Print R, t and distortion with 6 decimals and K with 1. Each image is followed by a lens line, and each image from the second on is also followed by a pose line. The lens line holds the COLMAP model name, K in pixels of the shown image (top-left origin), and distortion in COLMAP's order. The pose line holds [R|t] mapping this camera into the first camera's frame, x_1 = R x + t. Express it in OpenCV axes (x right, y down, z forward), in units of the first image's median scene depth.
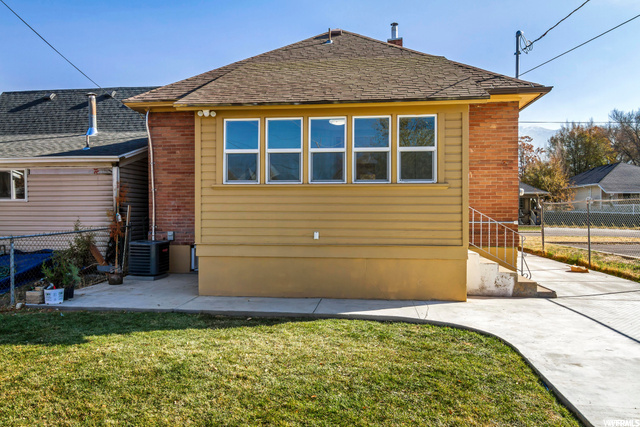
lens RADIAL K [[337.0, 0, 319.4], [0, 337.0, 210.4], [0, 0, 1]] dist [-0.001619, -0.002342]
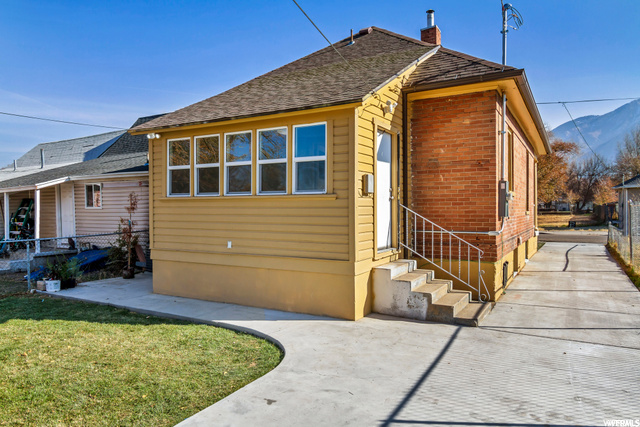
lens RADIAL K [[337.0, 0, 319.4], [0, 337.0, 210.4], [0, 0, 1]] dist [-0.001619, -0.002342]
pose [[0.950687, -0.004668, -0.310117, 0.588172], [0.005328, 0.999985, 0.001283, -0.032987], [0.310107, -0.002872, 0.950697, 0.080964]]
